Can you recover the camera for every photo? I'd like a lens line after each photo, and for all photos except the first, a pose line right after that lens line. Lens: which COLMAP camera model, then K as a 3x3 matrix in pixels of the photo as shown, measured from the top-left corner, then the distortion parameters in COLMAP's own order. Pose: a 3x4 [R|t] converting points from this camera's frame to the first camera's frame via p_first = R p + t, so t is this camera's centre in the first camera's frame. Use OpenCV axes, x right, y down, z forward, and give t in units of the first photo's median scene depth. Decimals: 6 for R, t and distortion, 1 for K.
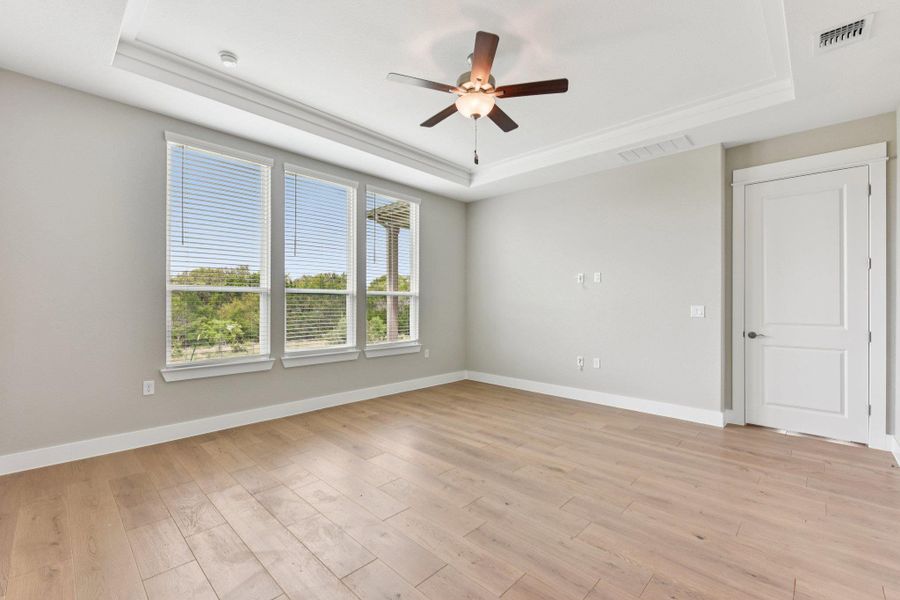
lens RADIAL K [[385.8, 0, 456.7], [0, 385.8, 301.0], [0, 0, 1]] dist [0.008808, -0.001166]
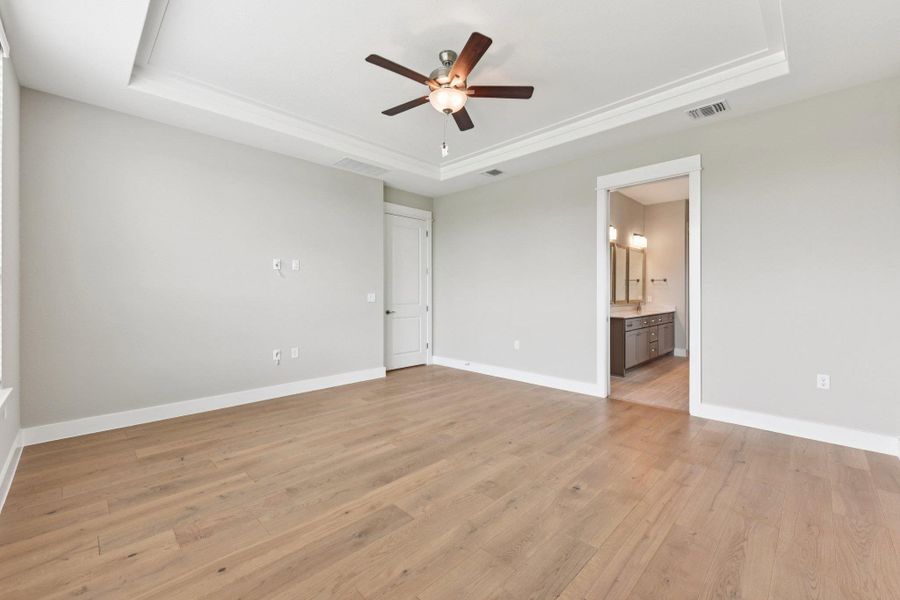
lens RADIAL K [[371.7, 0, 452.7], [0, 371.7, 293.3], [0, 0, 1]] dist [0.002525, 0.000236]
pose [[0.014876, -0.007979, 0.999858, -0.714335], [-0.008885, 0.999928, 0.008112, -0.001771], [-0.999850, -0.009004, 0.014804, 0.730571]]
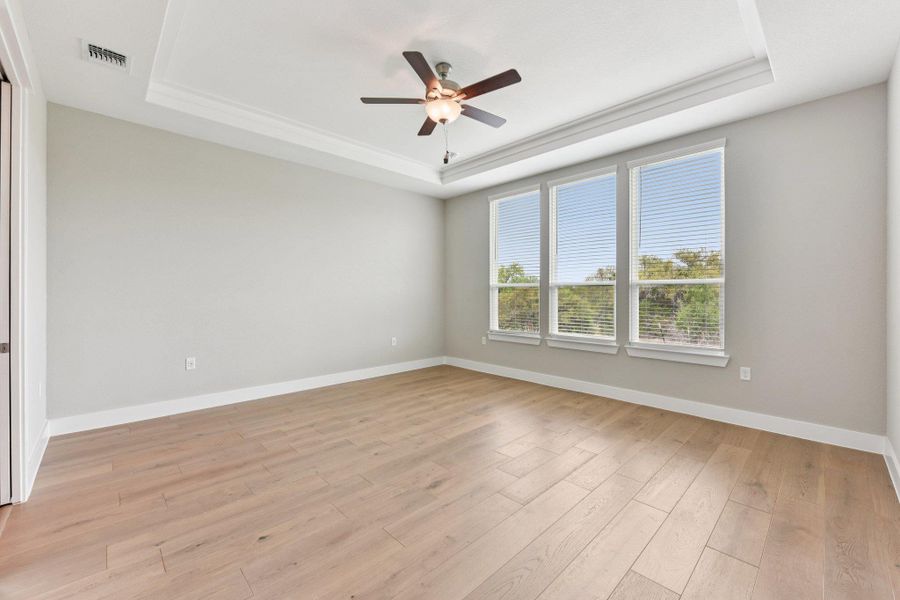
lens RADIAL K [[356.9, 0, 451.2], [0, 356.9, 298.1], [0, 0, 1]] dist [0.005324, -0.000428]
pose [[-0.040585, 0.008385, -0.999141, 0.789084], [0.006406, 0.999946, 0.008131, 0.004928], [0.999156, -0.006071, -0.040636, 0.798060]]
